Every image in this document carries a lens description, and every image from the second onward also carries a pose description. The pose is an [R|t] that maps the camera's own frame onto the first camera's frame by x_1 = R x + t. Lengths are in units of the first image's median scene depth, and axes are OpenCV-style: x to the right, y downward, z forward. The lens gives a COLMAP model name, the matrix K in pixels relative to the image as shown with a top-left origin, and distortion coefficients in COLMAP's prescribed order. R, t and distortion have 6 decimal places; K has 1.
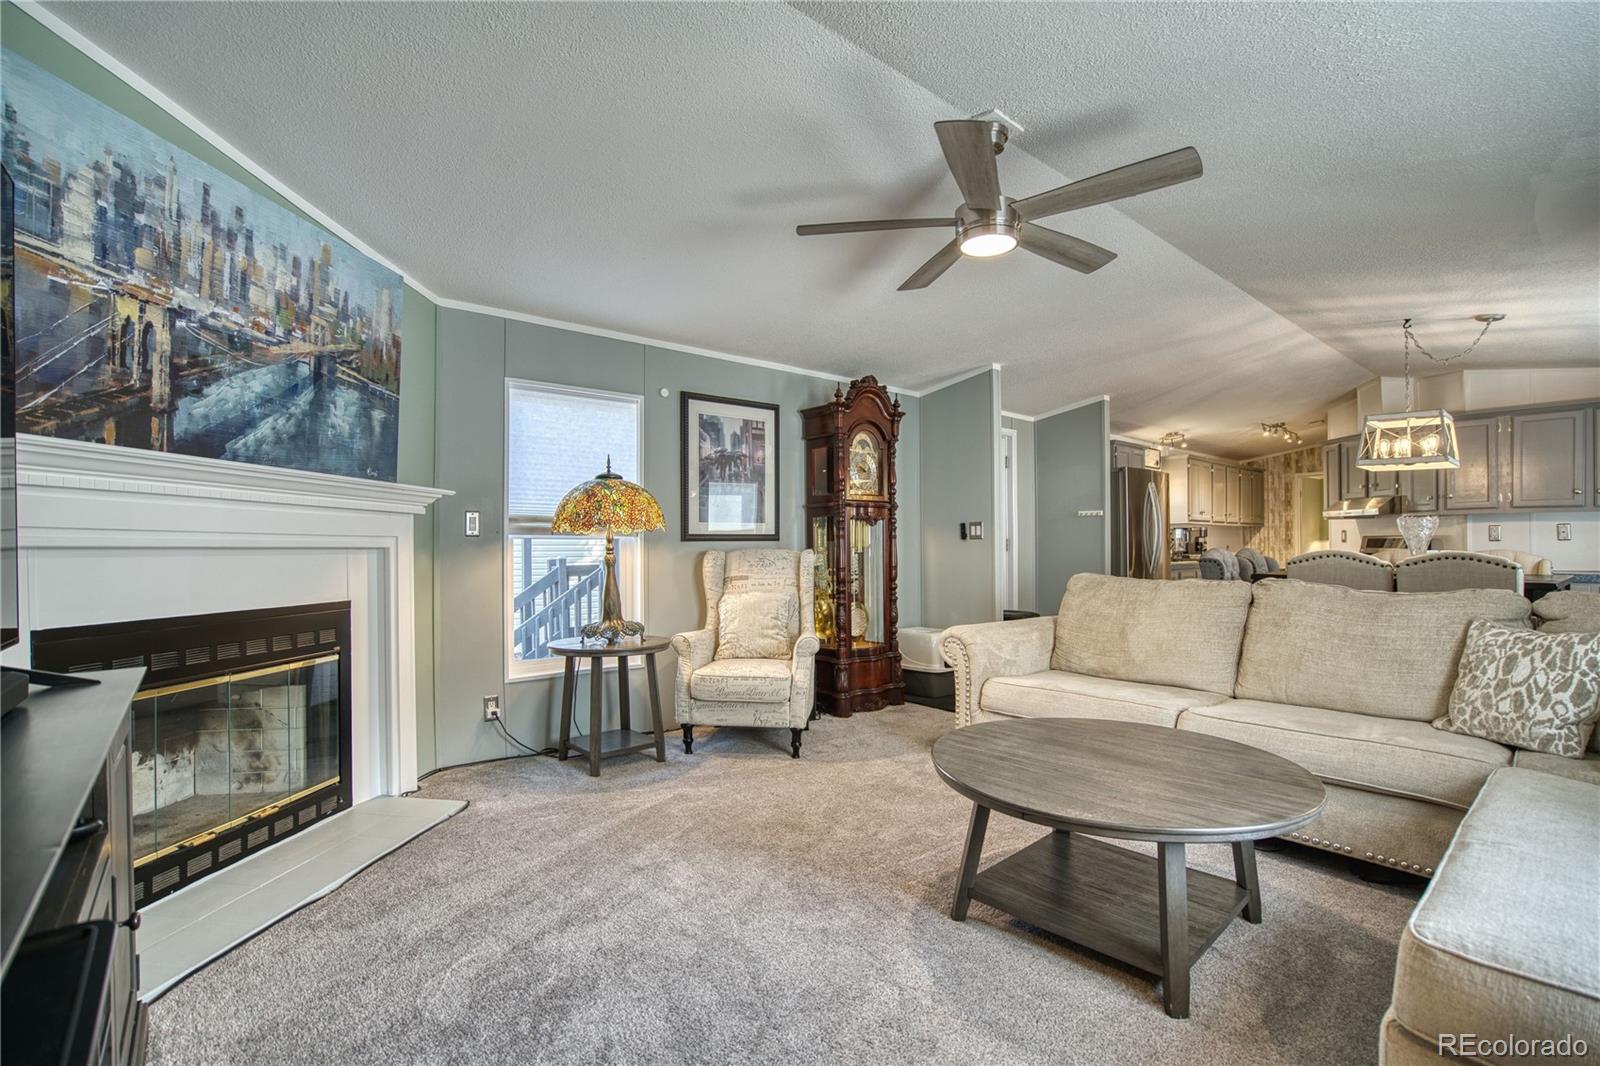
lens RADIAL K [[731.2, 0, 794.5], [0, 731.2, 536.3], [0, 0, 1]] dist [-0.016732, 0.000115]
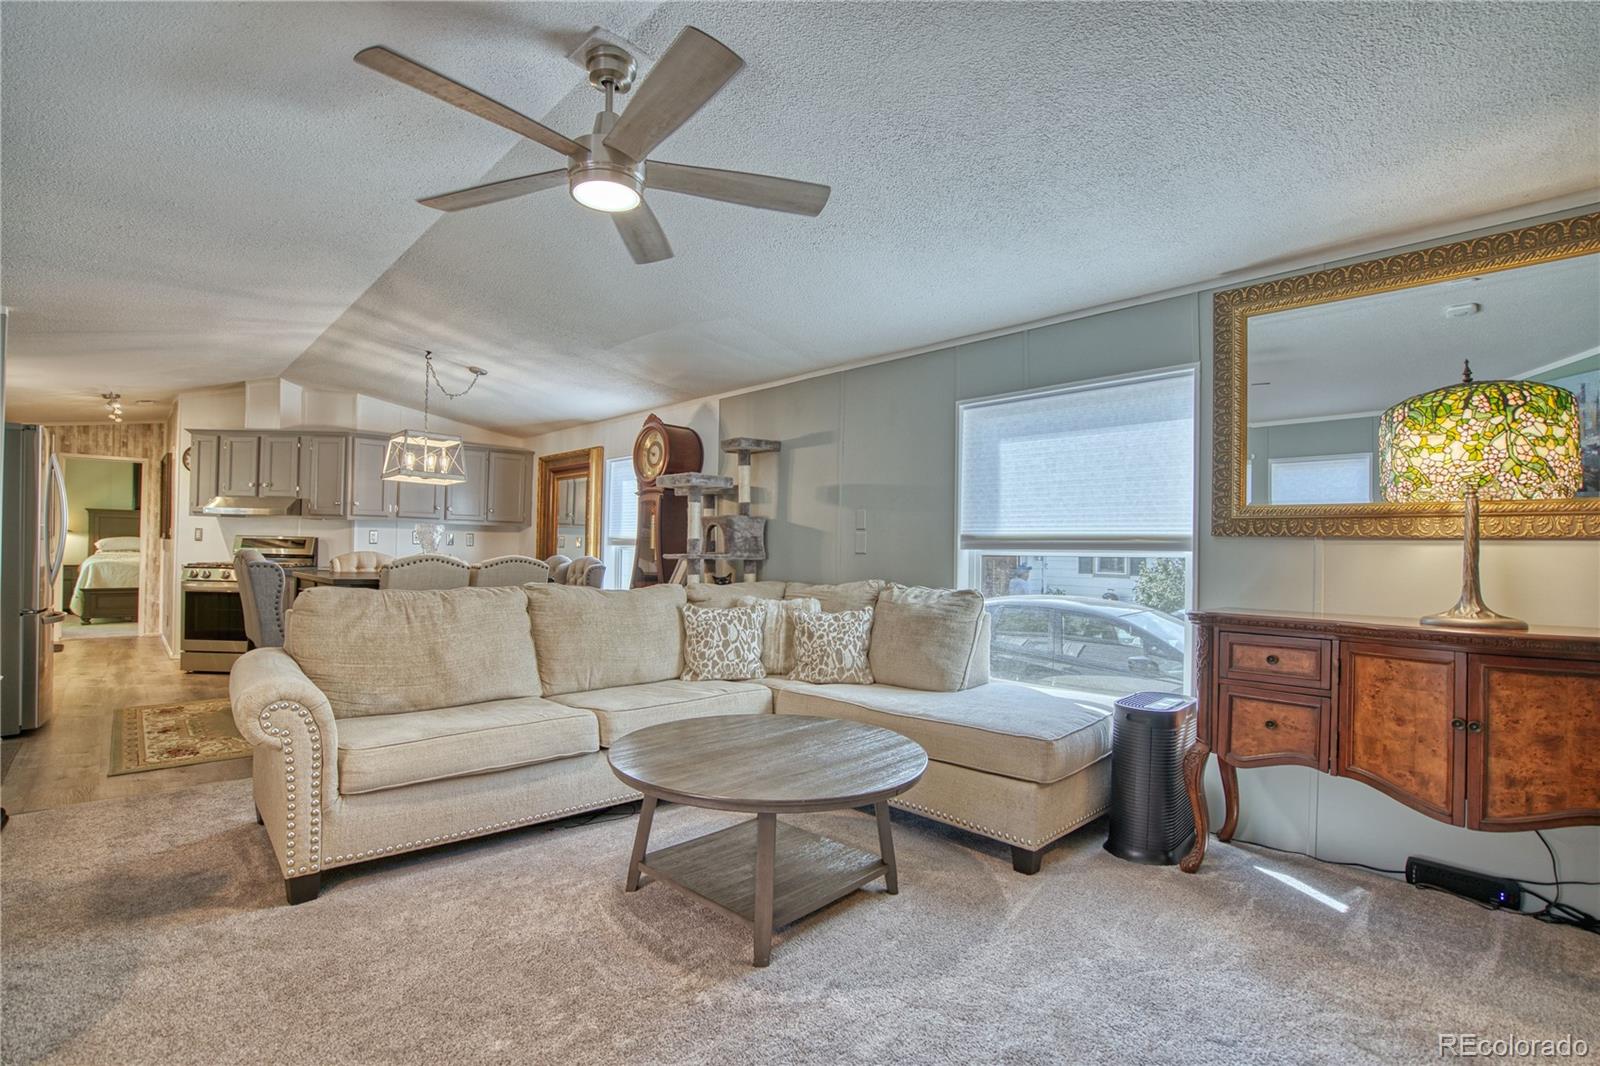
lens RADIAL K [[731.2, 0, 794.5], [0, 731.2, 536.3], [0, 0, 1]] dist [-0.016732, 0.000115]
pose [[-0.059255, 0.022403, 0.997991, -0.343800], [-0.030998, 0.999225, -0.024272, 0.001833], [-0.997762, -0.032373, -0.058514, 0.502712]]
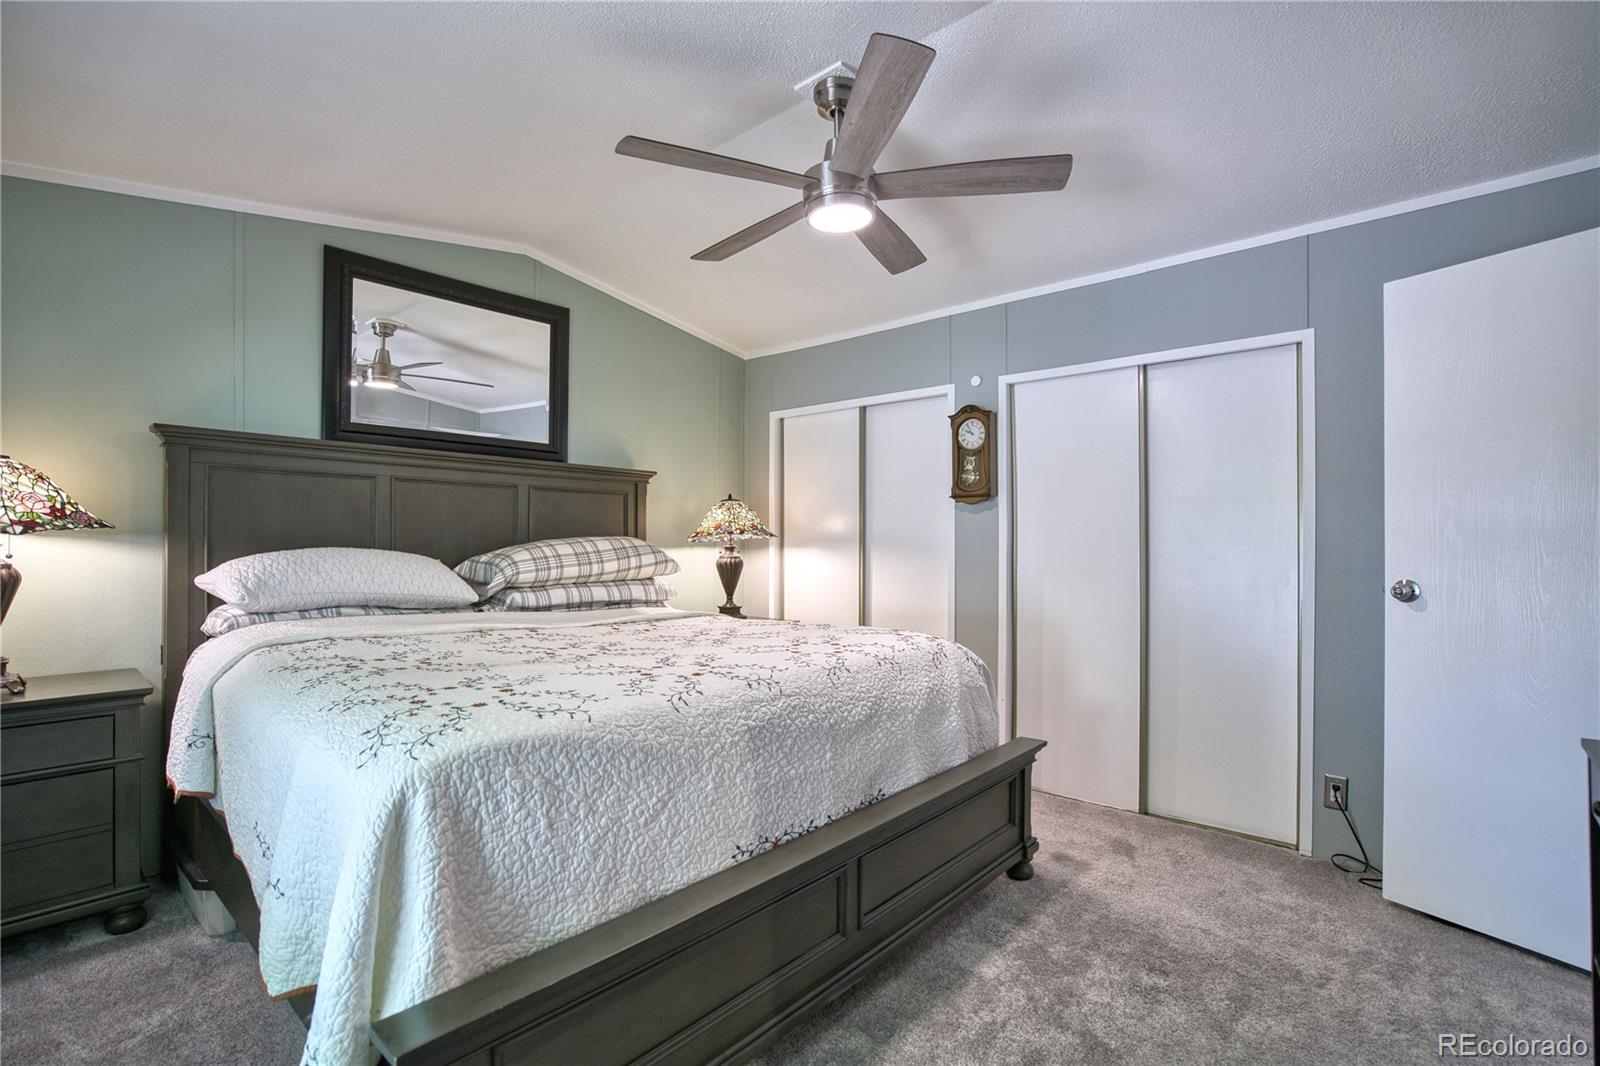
lens RADIAL K [[731.2, 0, 794.5], [0, 731.2, 536.3], [0, 0, 1]] dist [-0.016732, 0.000115]
pose [[-0.144463, 0.015765, 0.989385, 1.608387], [-0.016123, 0.999703, -0.018284, 0.010256], [-0.989379, -0.018593, -0.144165, 2.342950]]
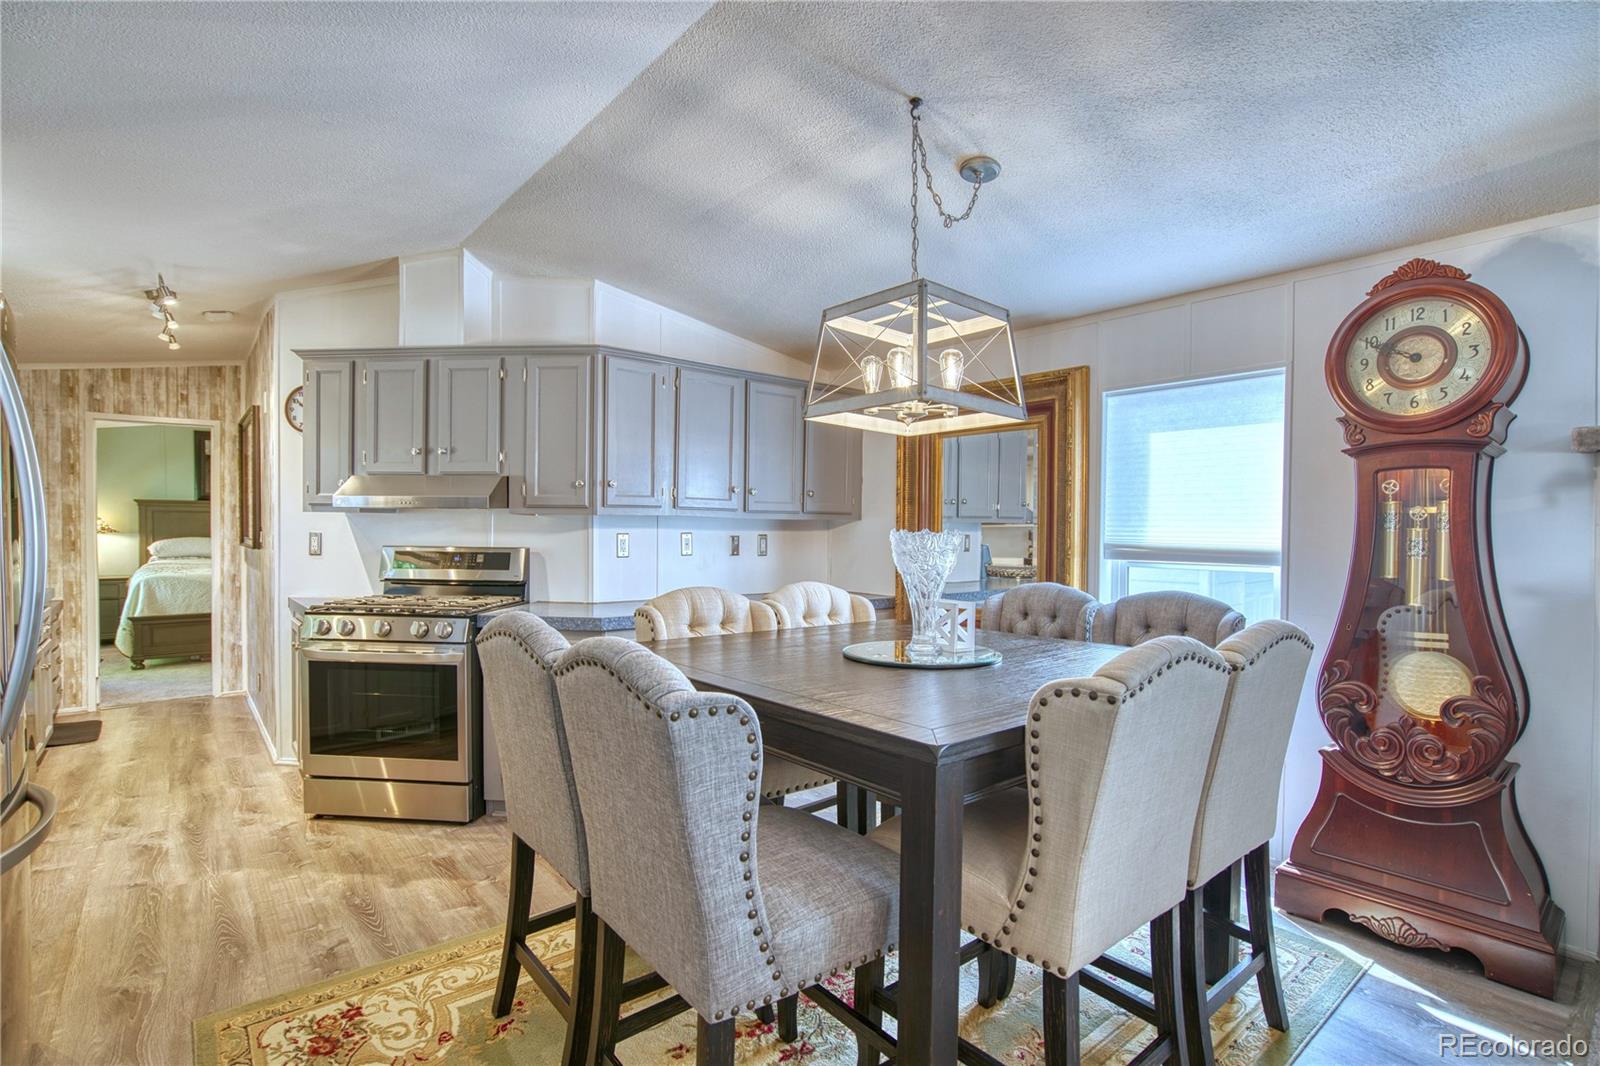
lens RADIAL K [[771.1, 0, 800.0], [0, 771.1, 533.0], [0, 0, 1]] dist [-0.022853, 0.000158]
pose [[0.006756, 0.000445, 0.999977, 0.368594], [-0.018592, 0.999827, -0.000319, -0.024400], [-0.999804, -0.018589, 0.006763, 1.101646]]
